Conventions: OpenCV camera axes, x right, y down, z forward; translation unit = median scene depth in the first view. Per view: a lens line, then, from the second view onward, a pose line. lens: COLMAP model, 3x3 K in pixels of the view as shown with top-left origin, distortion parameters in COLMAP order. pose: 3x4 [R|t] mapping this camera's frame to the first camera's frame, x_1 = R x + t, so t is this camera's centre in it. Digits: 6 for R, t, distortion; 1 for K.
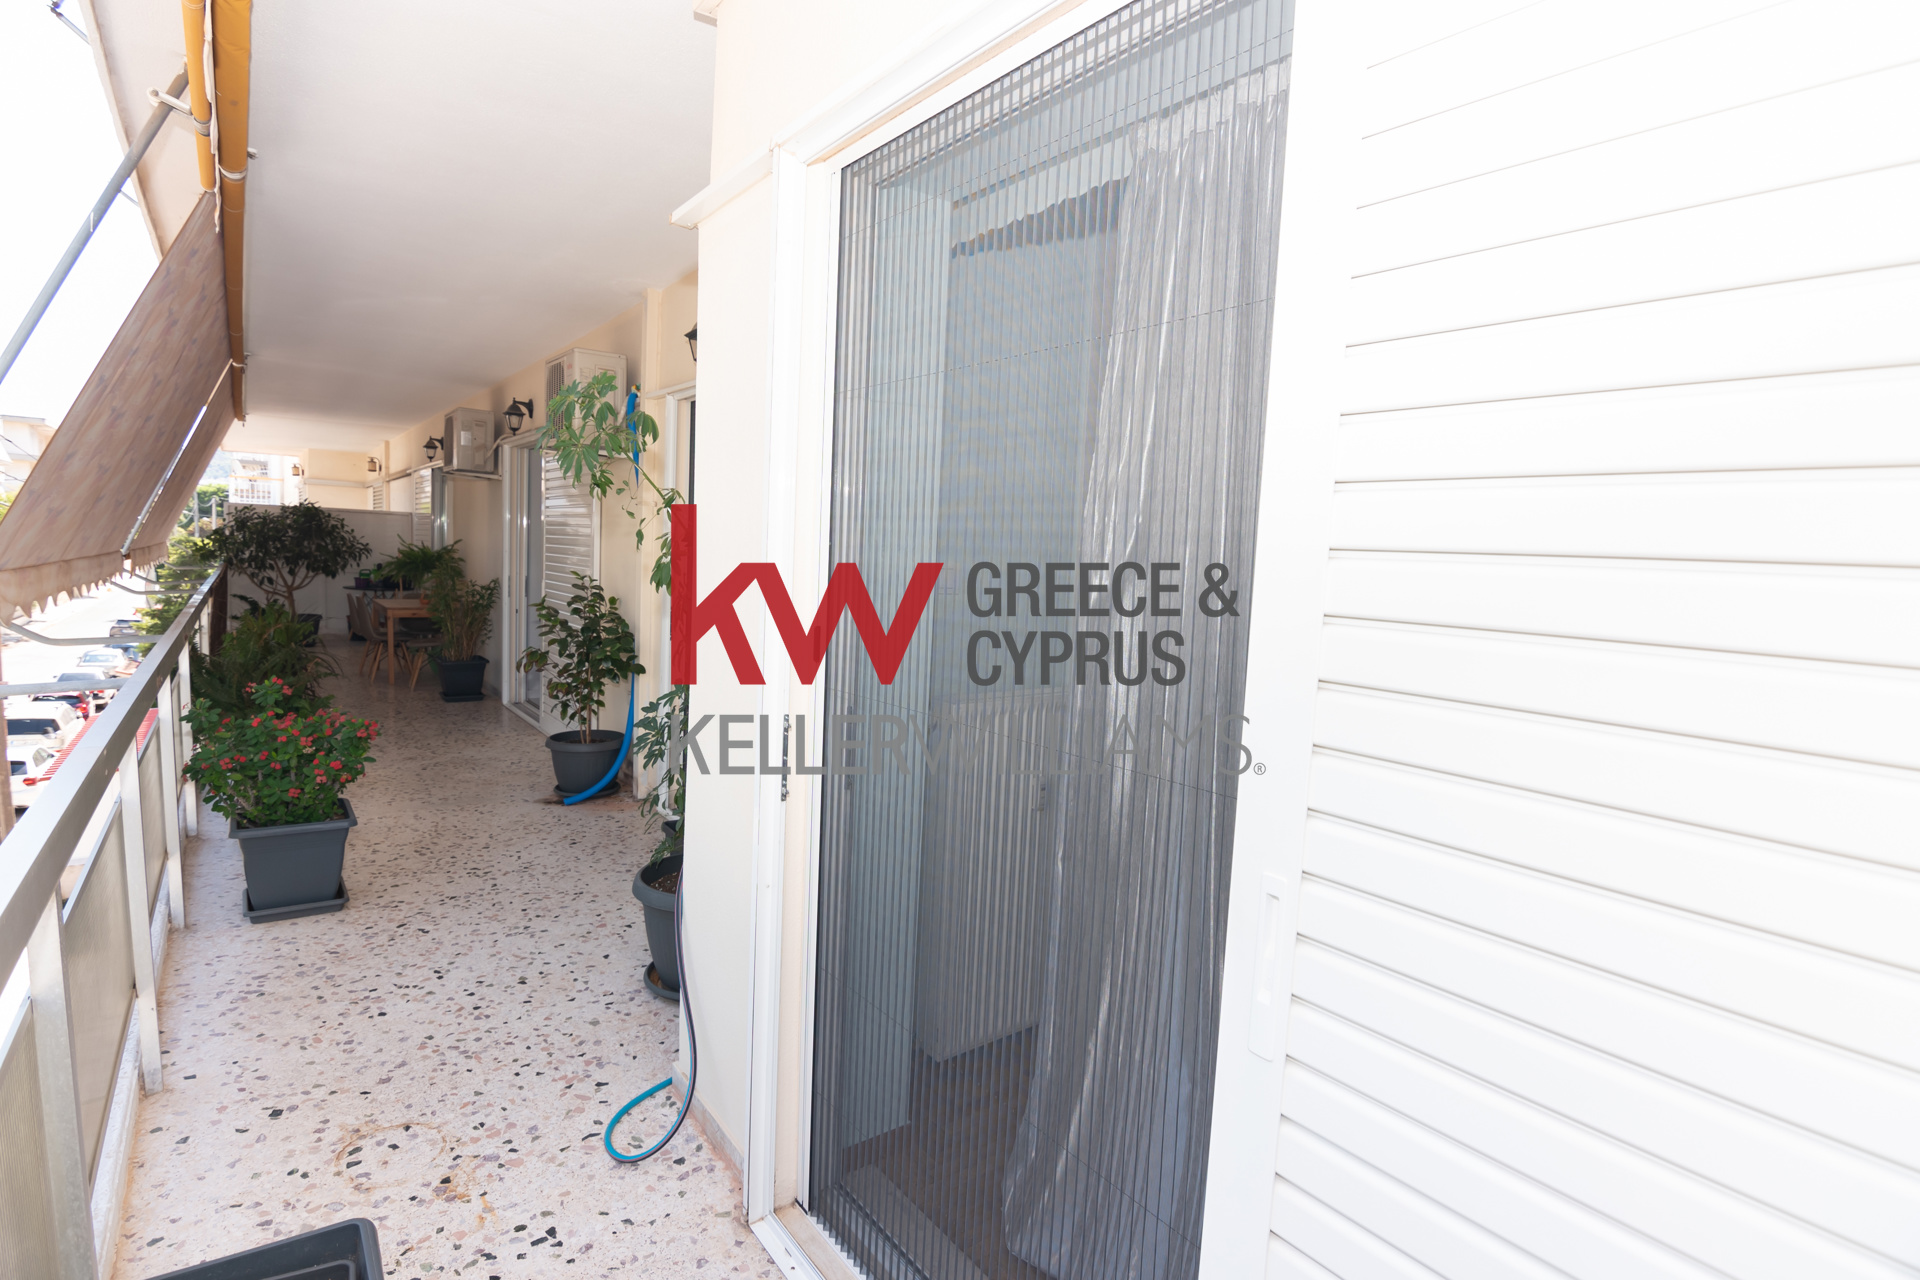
lens RADIAL K [[926.6, 0, 966.8], [0, 926.6, 636.2], [0, 0, 1]] dist [-0.010183, -0.000465]
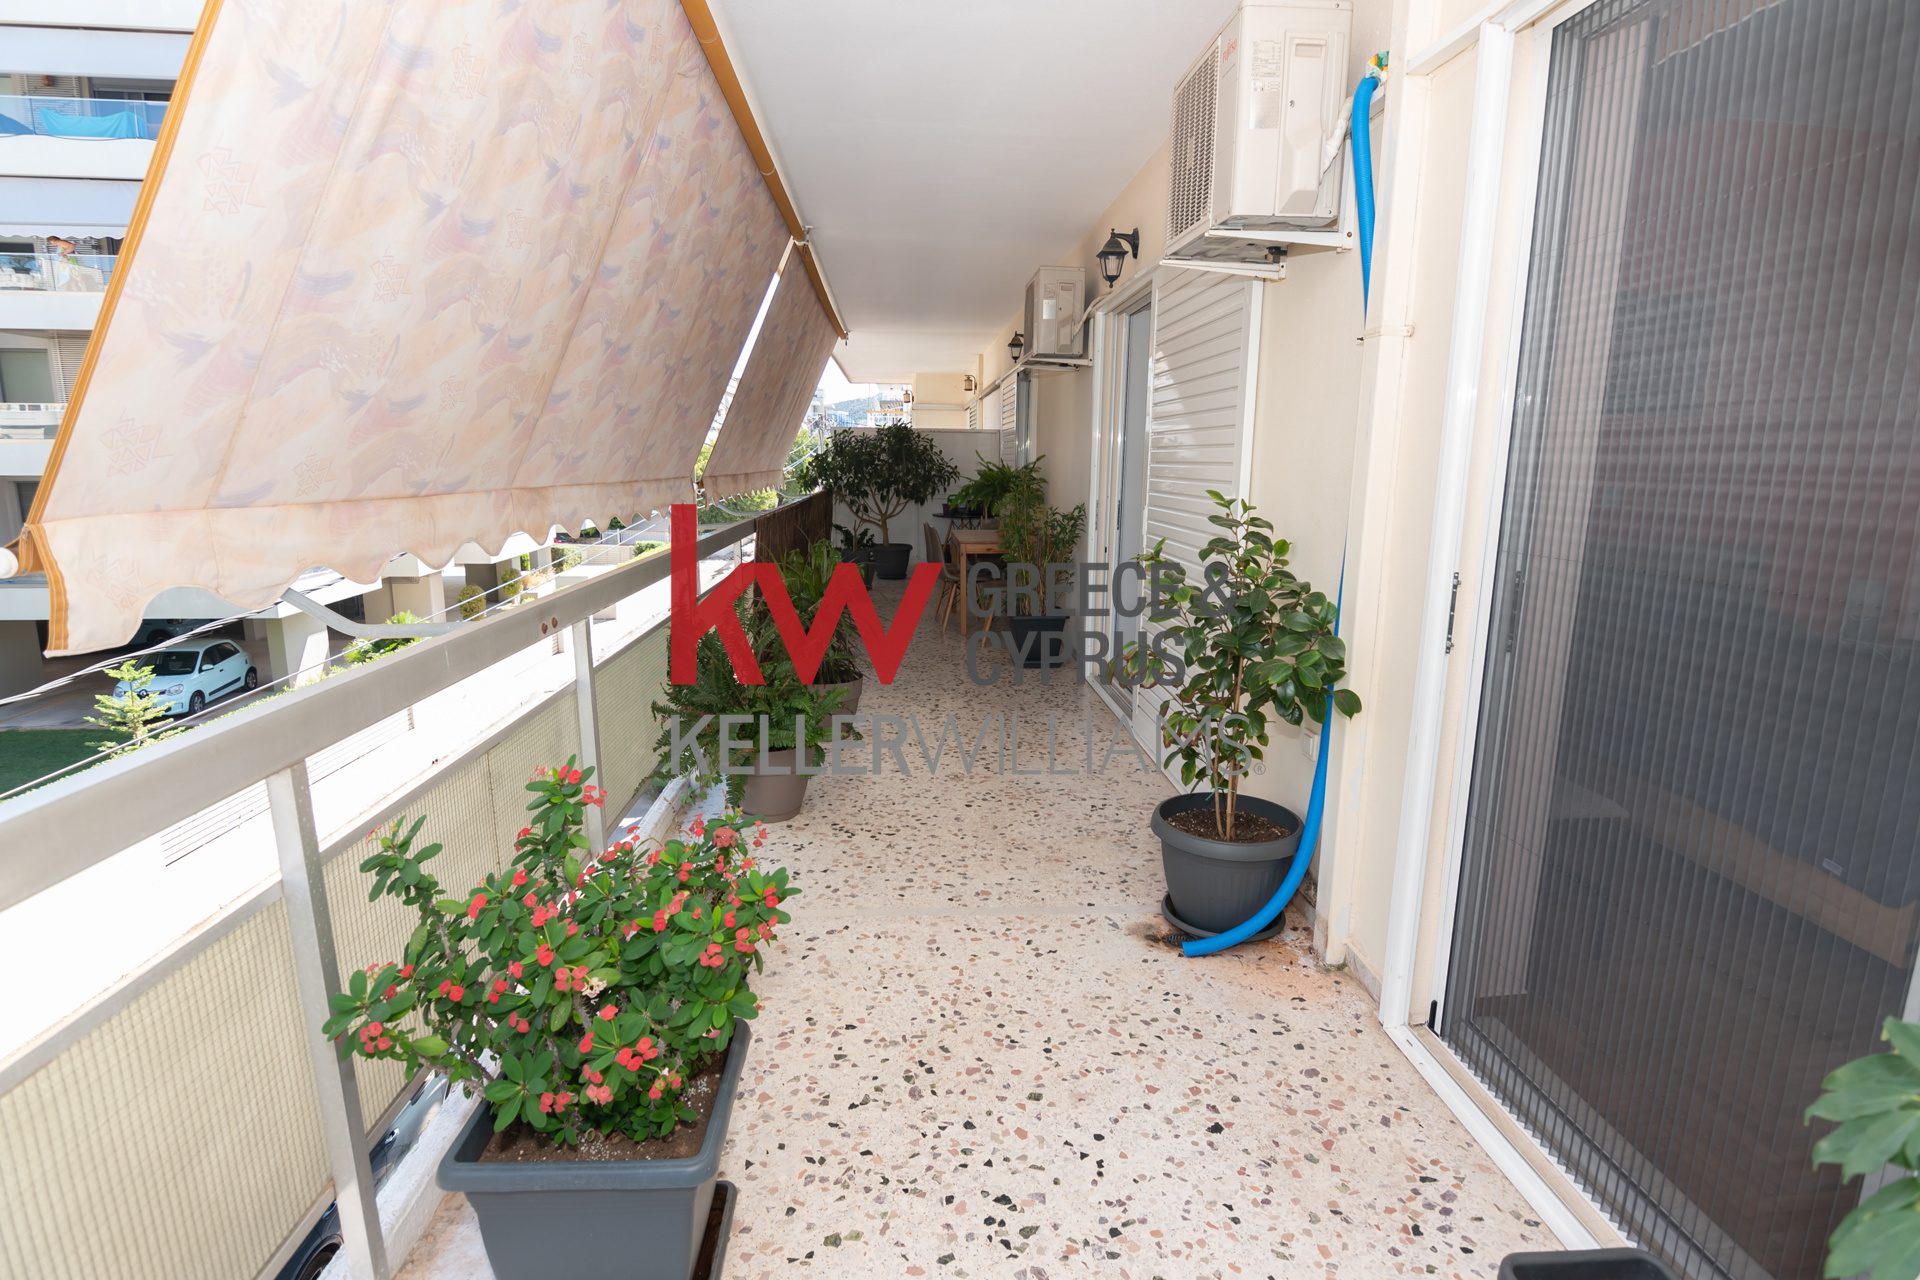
lens RADIAL K [[926.6, 0, 966.8], [0, 926.6, 636.2], [0, 0, 1]] dist [-0.010183, -0.000465]
pose [[0.827372, 0.066896, -0.557656, -0.173379], [-0.019450, 0.995699, 0.090587, -0.023748], [0.561318, -0.064103, 0.825114, 0.347463]]
